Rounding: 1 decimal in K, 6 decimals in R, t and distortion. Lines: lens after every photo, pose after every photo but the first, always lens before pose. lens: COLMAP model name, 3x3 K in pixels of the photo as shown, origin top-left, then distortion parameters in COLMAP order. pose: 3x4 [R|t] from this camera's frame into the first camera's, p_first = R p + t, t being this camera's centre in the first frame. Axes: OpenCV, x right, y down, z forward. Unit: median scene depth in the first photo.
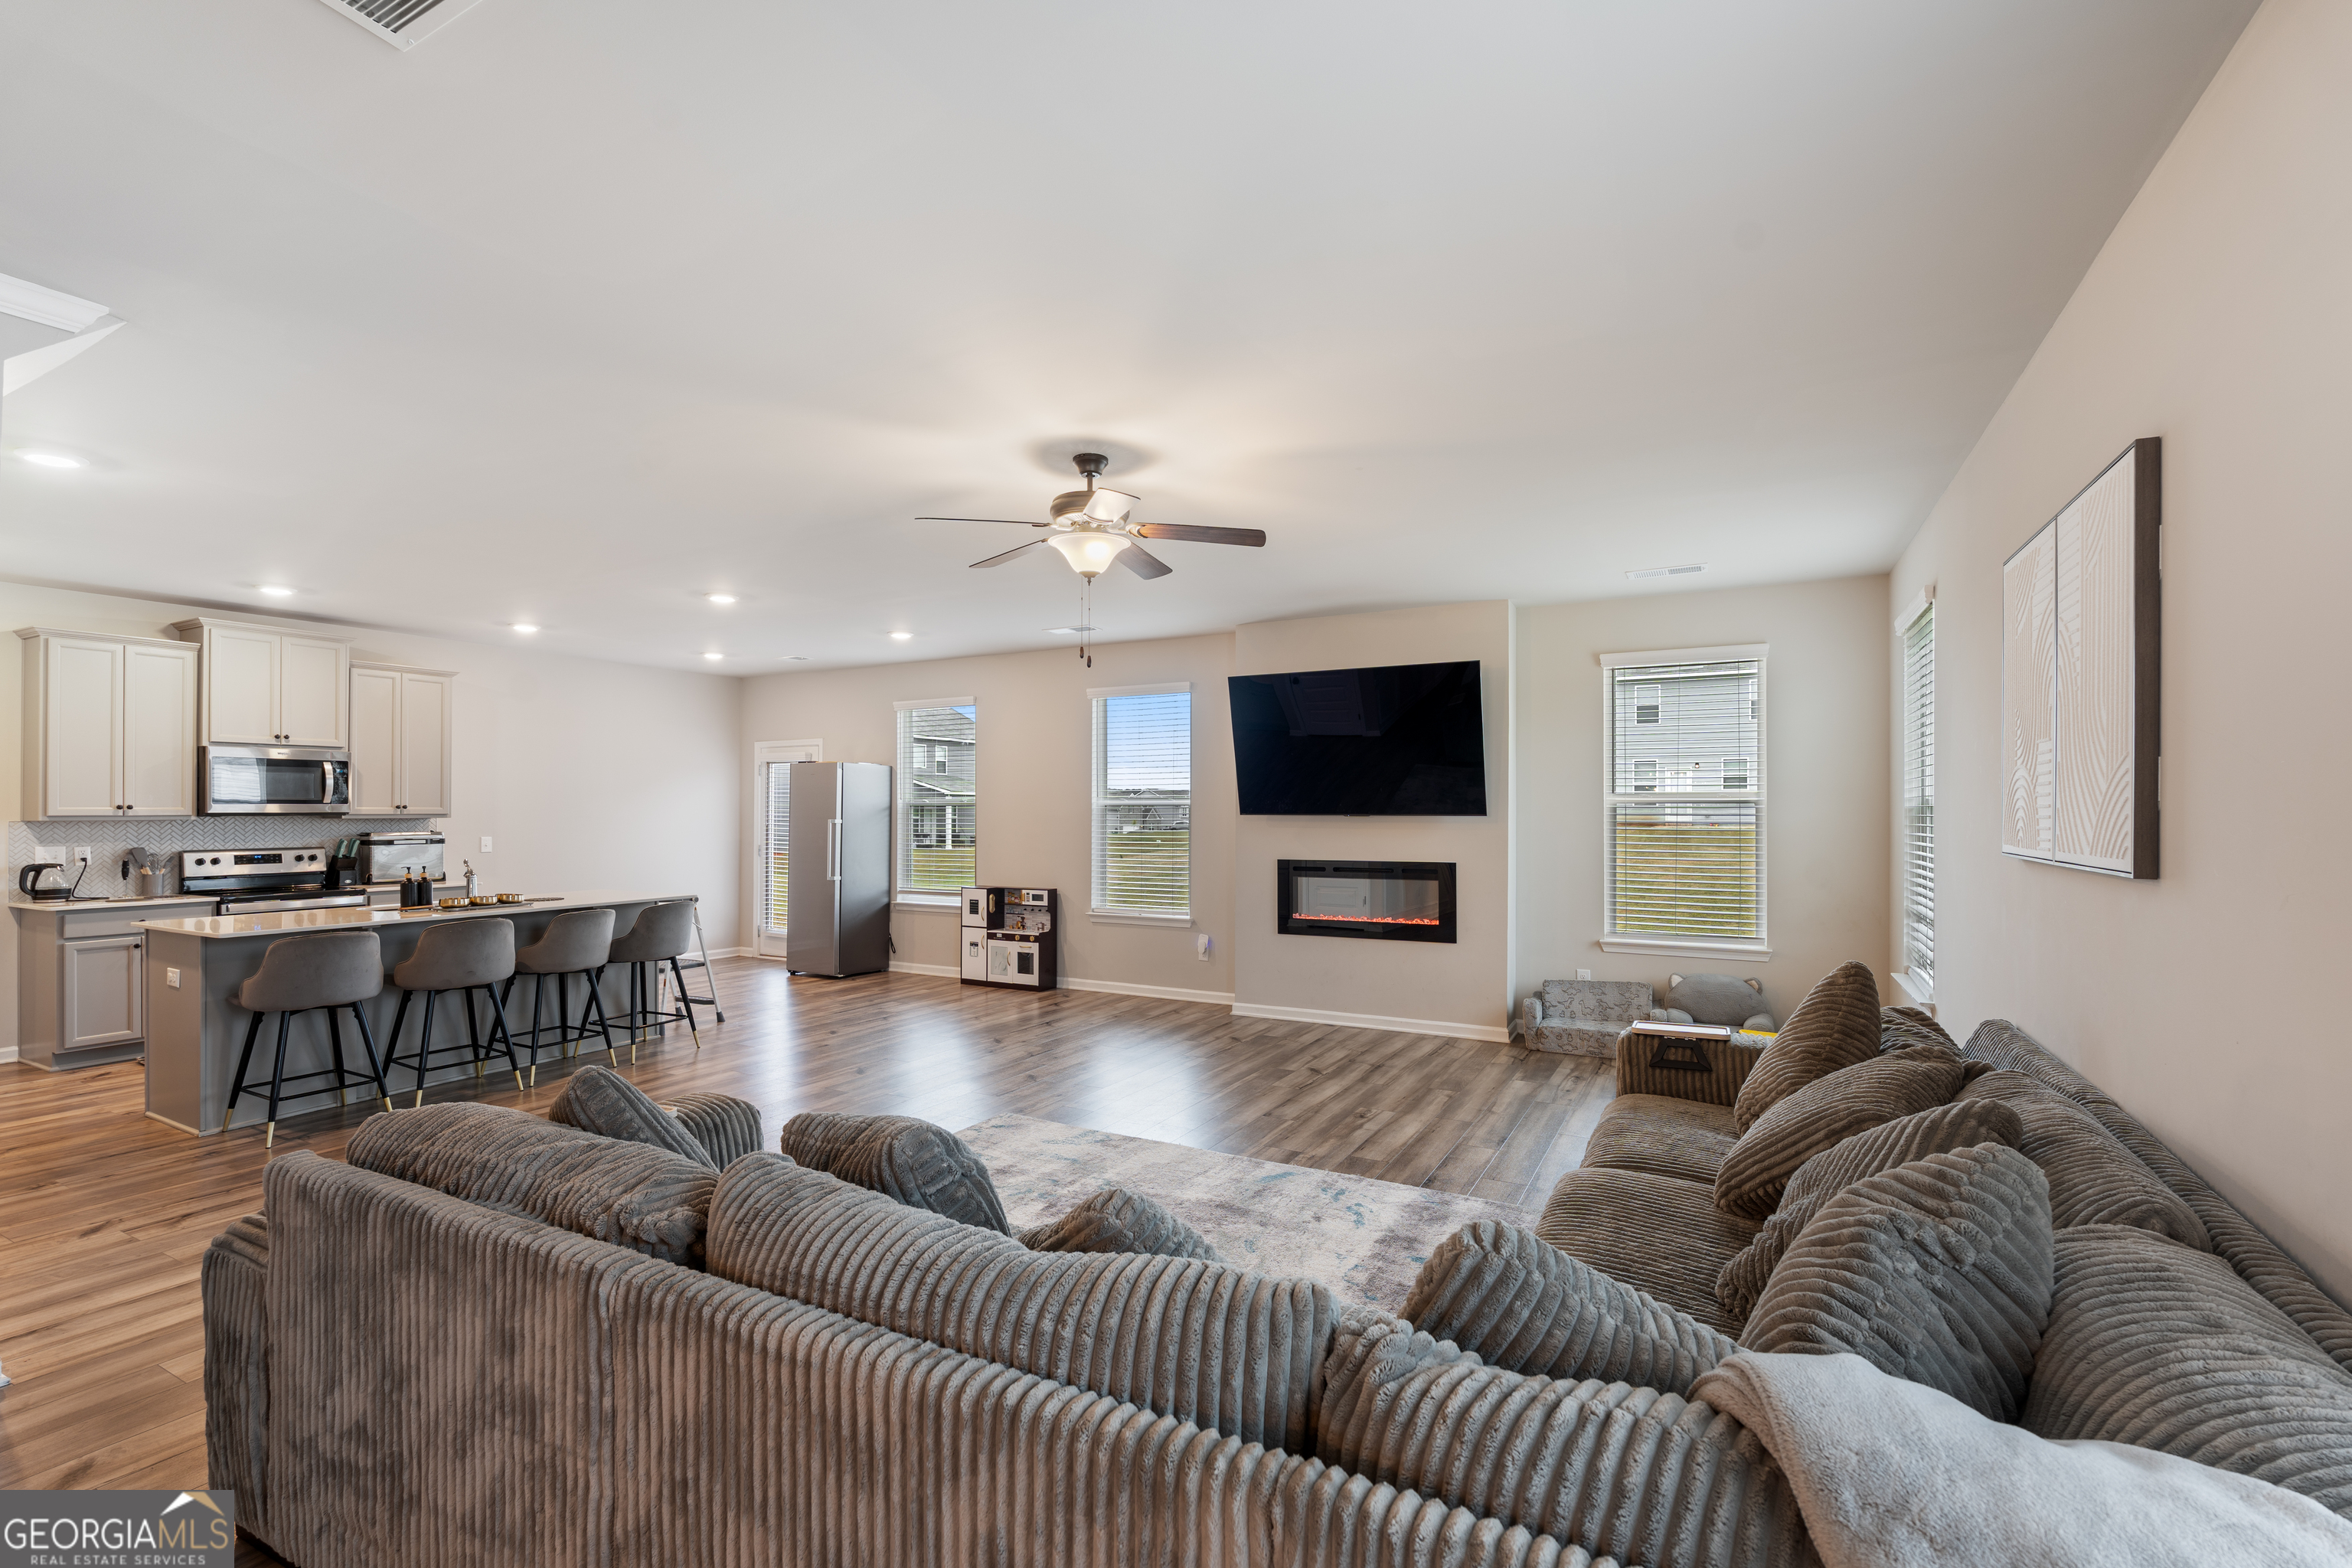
lens RADIAL K [[1037.9, 0, 1178.3], [0, 1037.9, 804.1], [0, 0, 1]] dist [-0.003480, 0.000415]
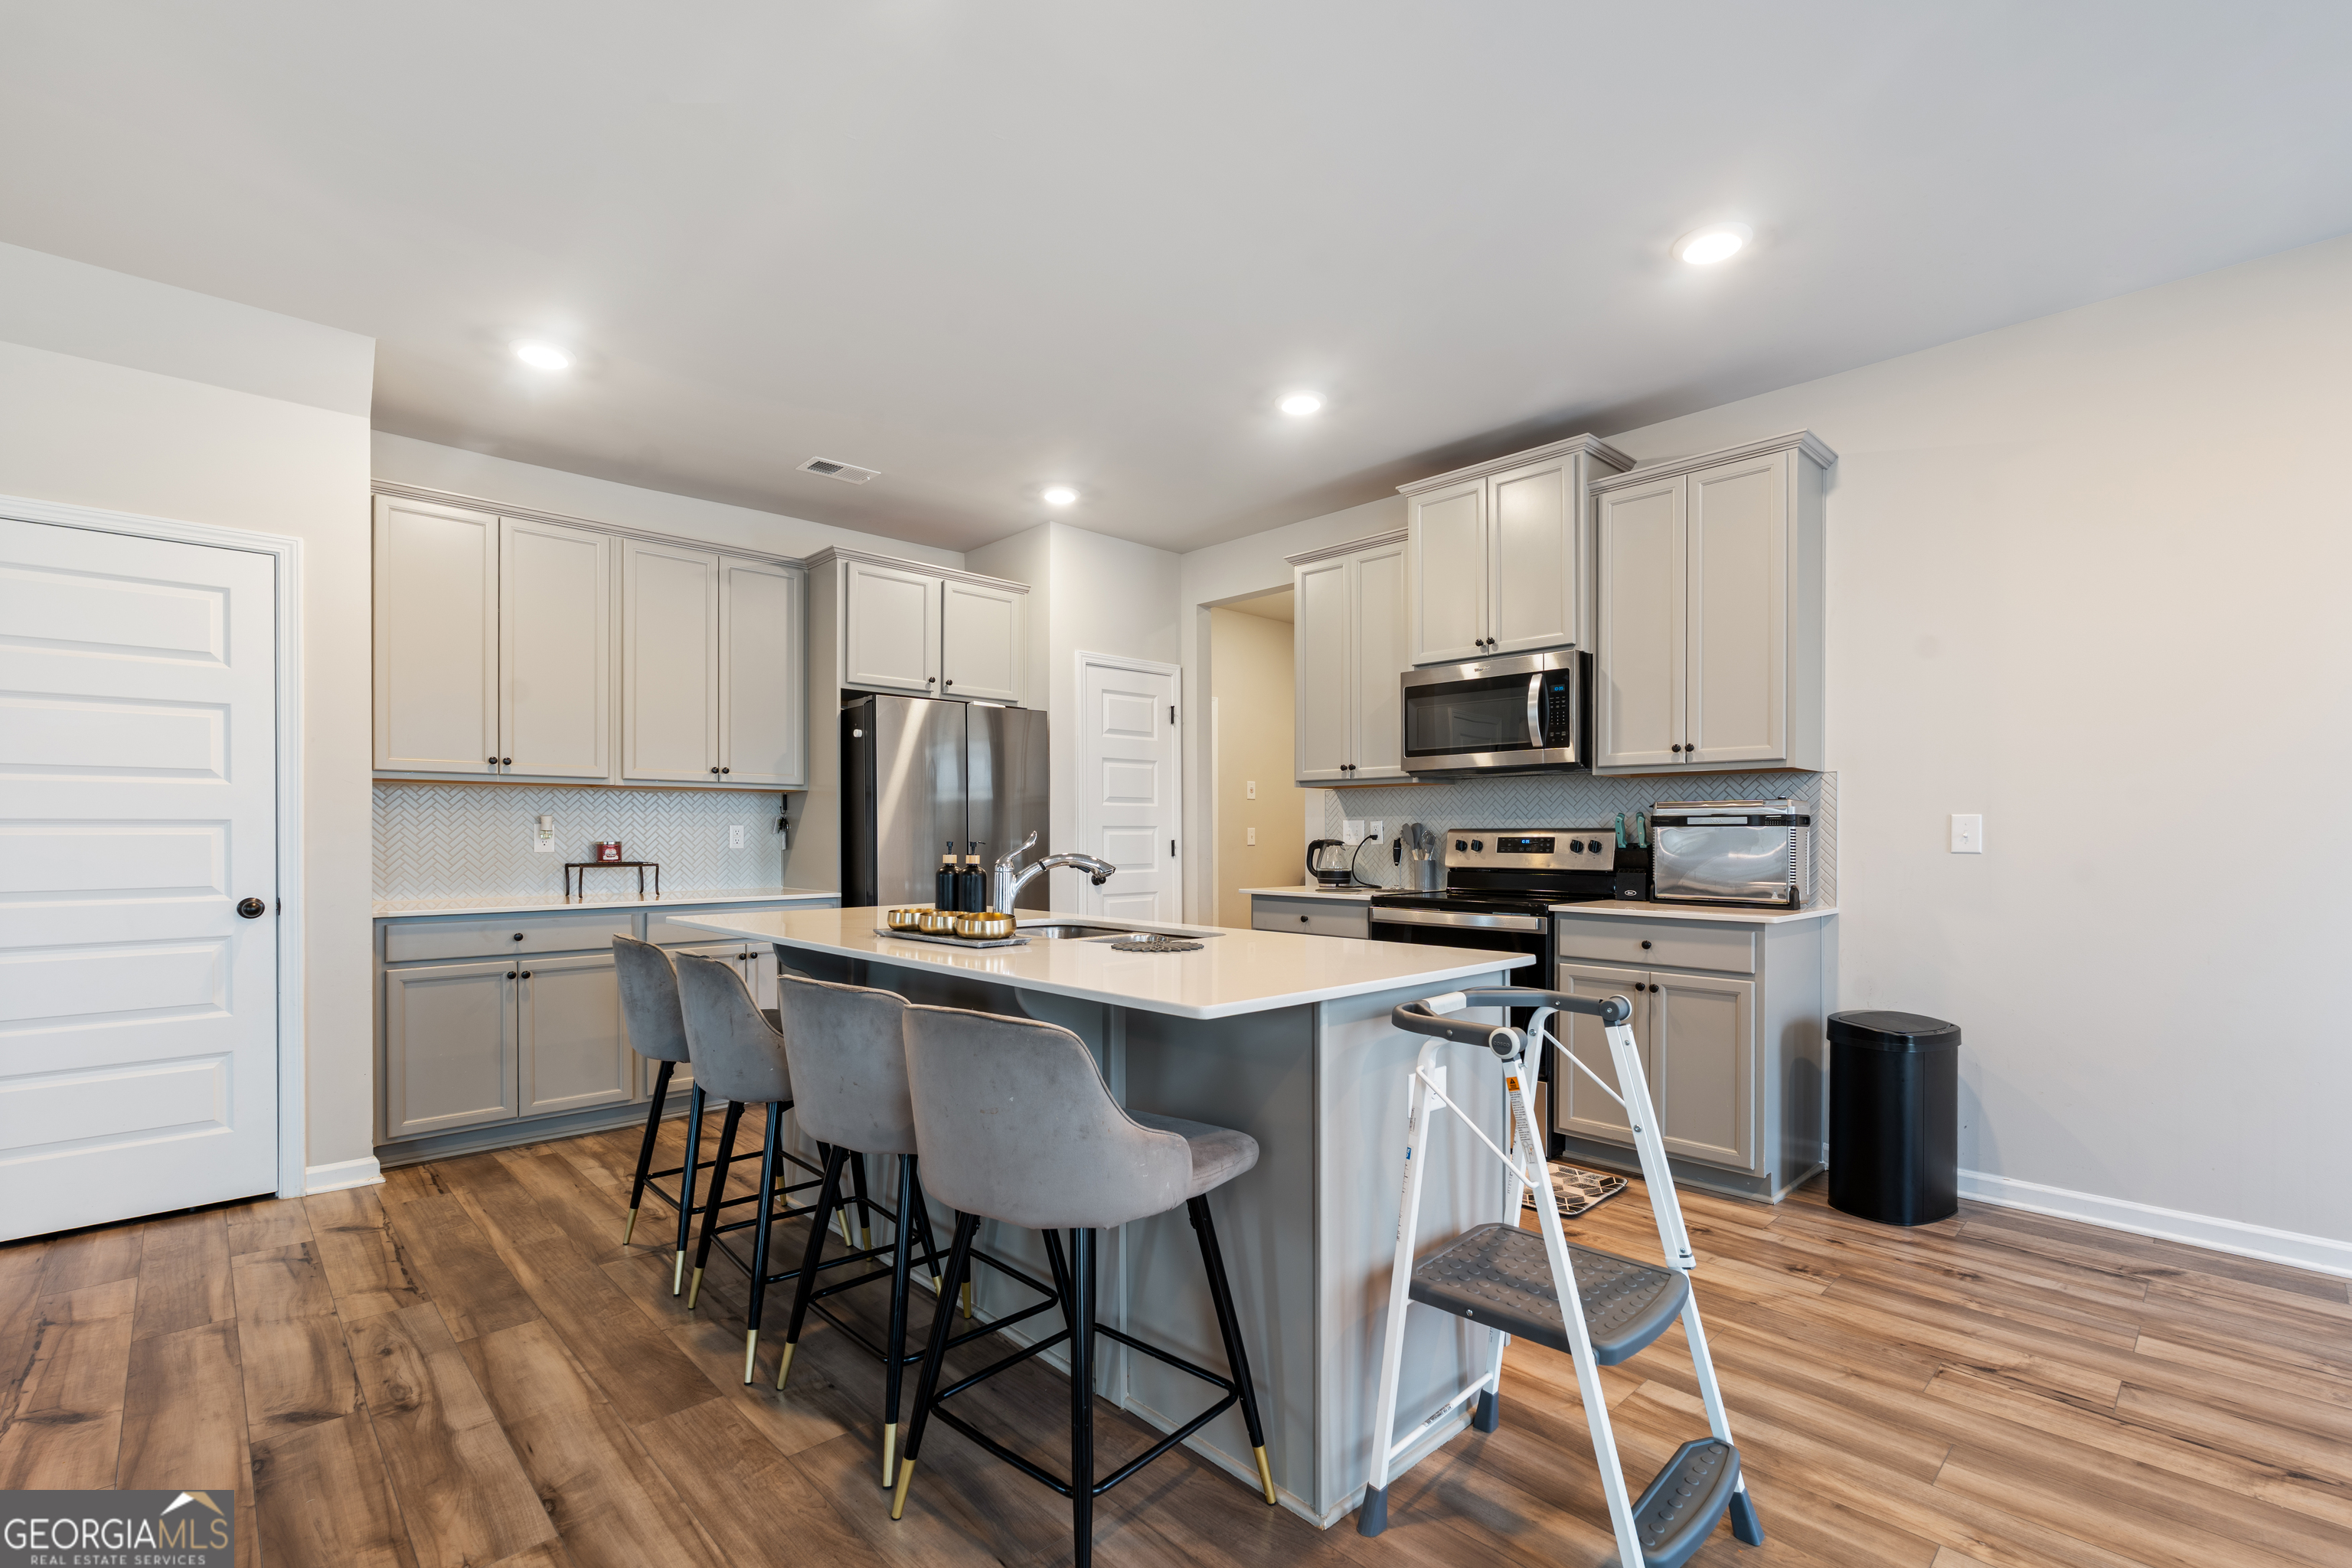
lens RADIAL K [[1051.1, 0, 1181.5], [0, 1051.1, 833.1], [0, 0, 1]] dist [-0.004988, -0.000390]
pose [[-0.303294, 0.002316, -0.952894, -0.230875], [0.005081, 0.999987, 0.000814, 0.046026], [0.952883, -0.004595, -0.303302, 1.034480]]
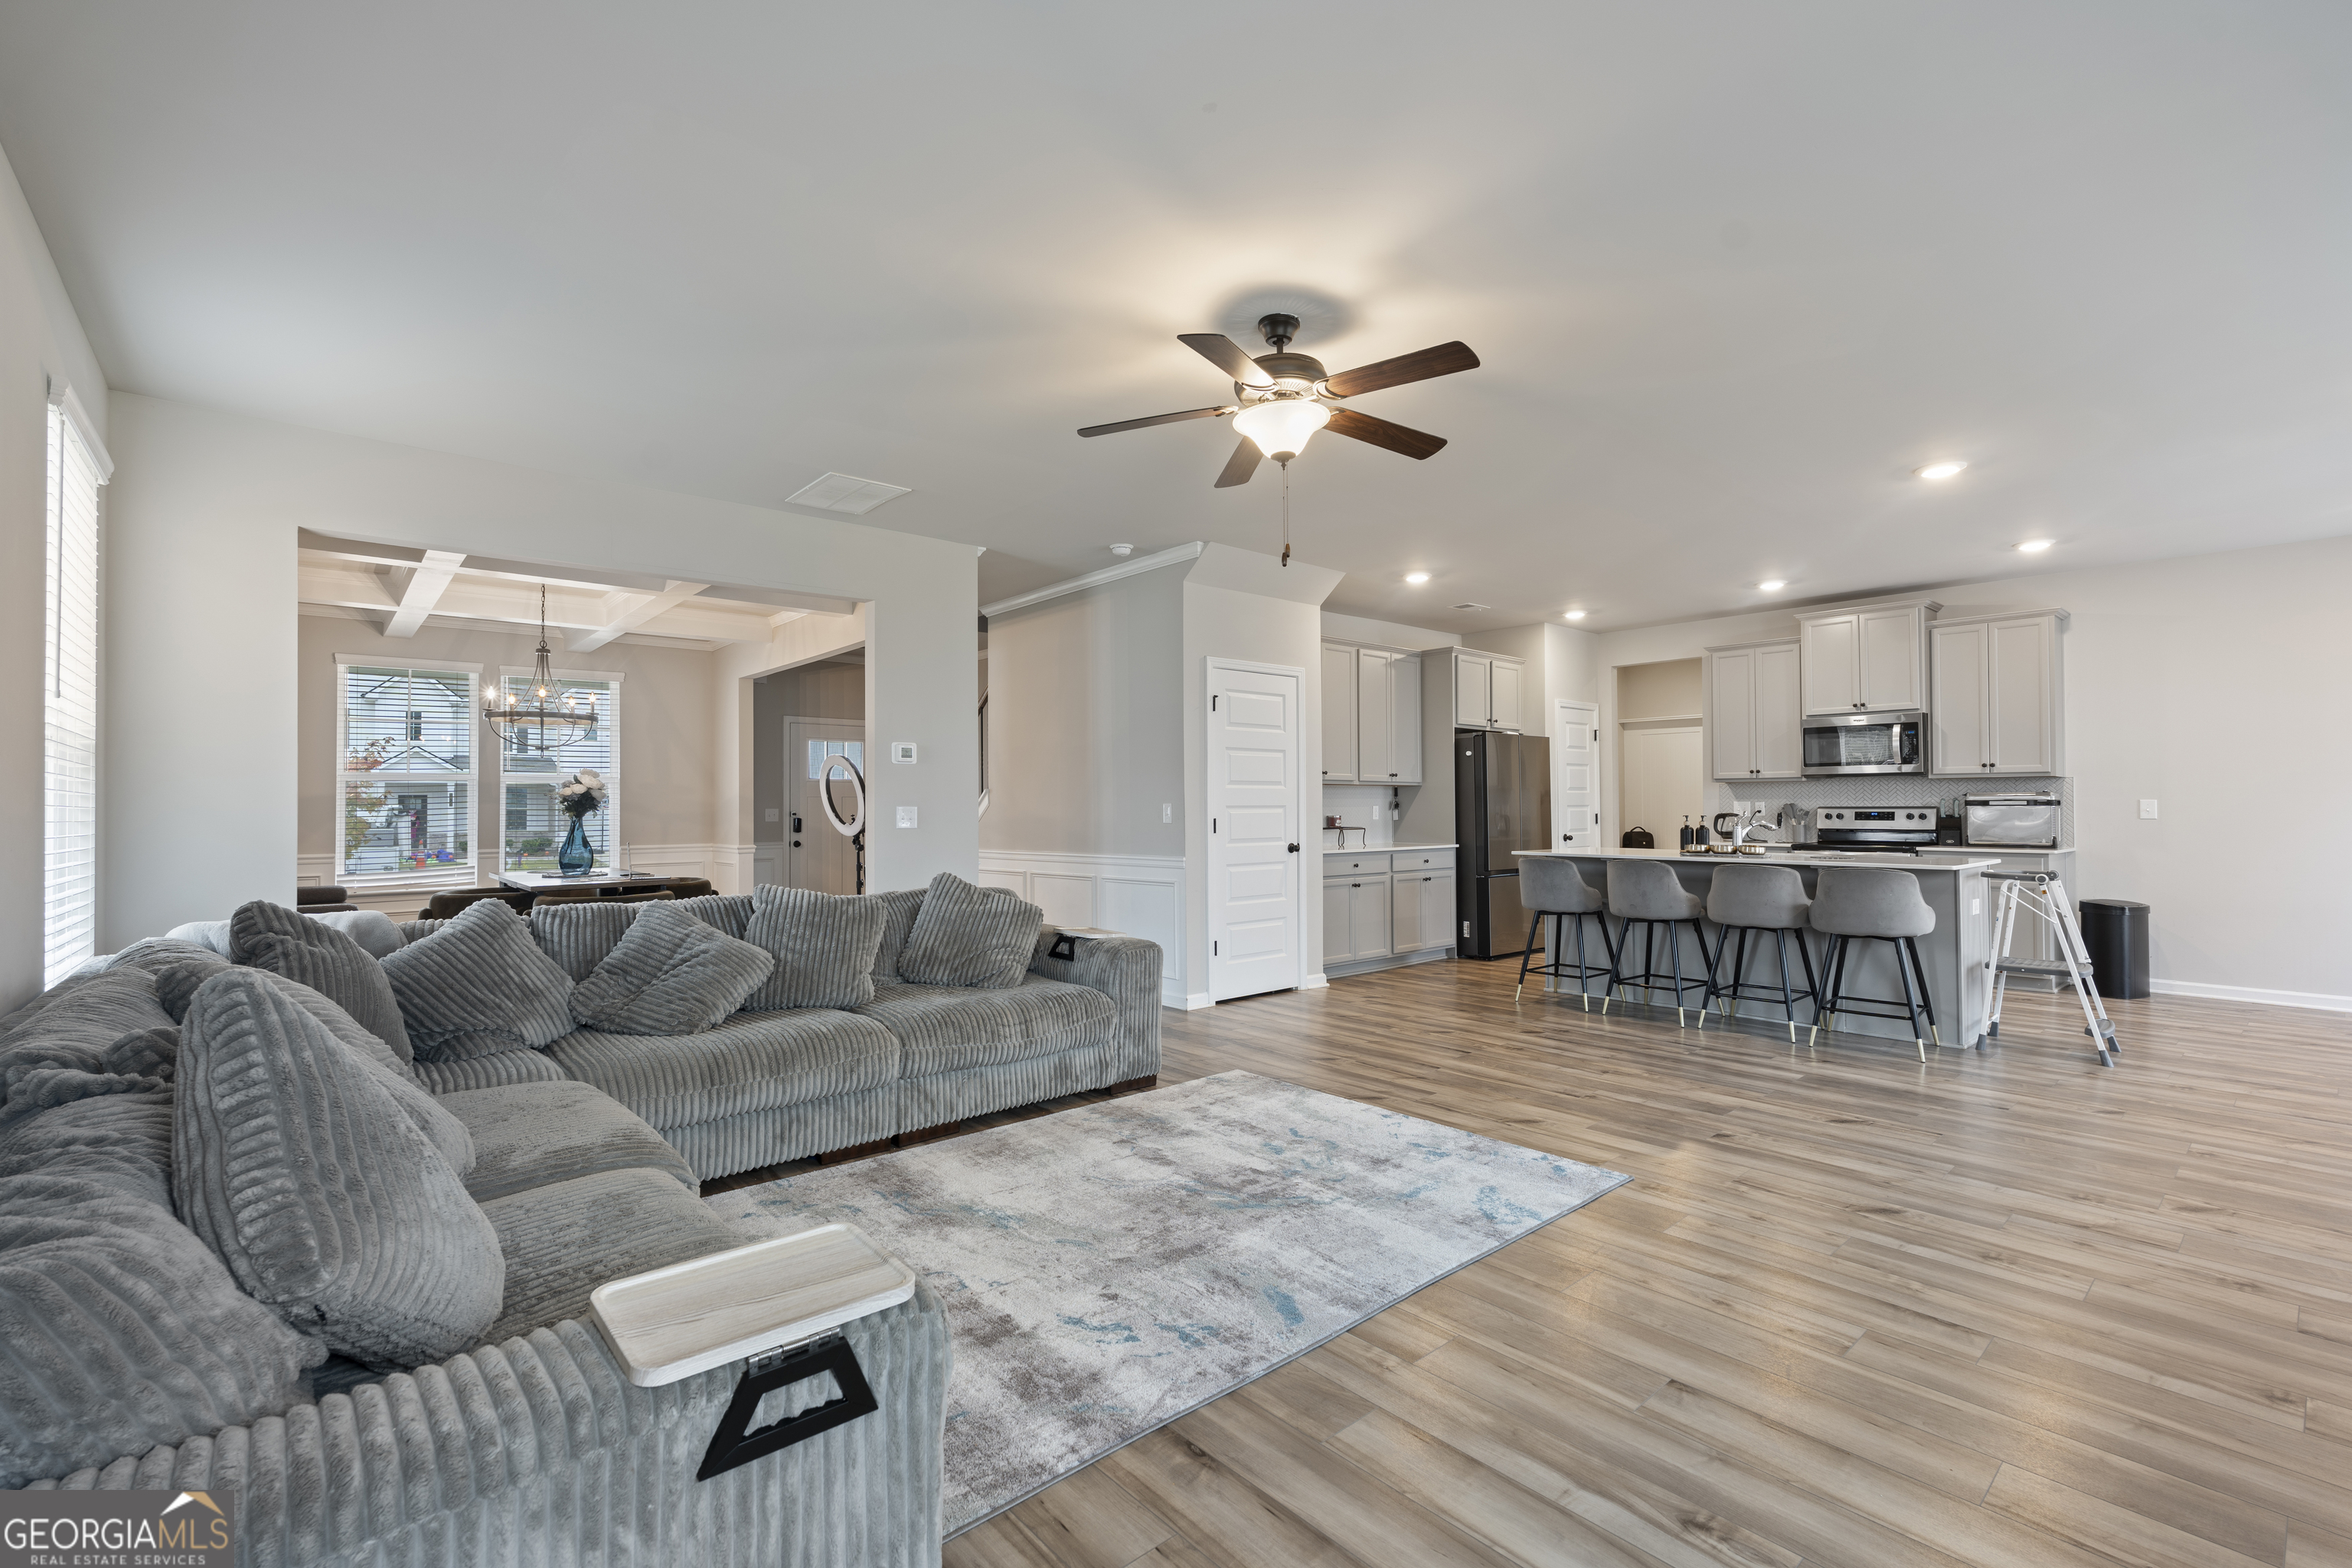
lens RADIAL K [[1026.9, 0, 1173.3], [0, 1026.9, 793.3], [0, 0, 1]] dist [-0.002753, -0.000129]
pose [[-0.348984, -0.007761, -0.937096, 0.424989], [0.008897, 0.999893, -0.011594, 0.036194], [0.937086, -0.012384, -0.348878, 0.705622]]
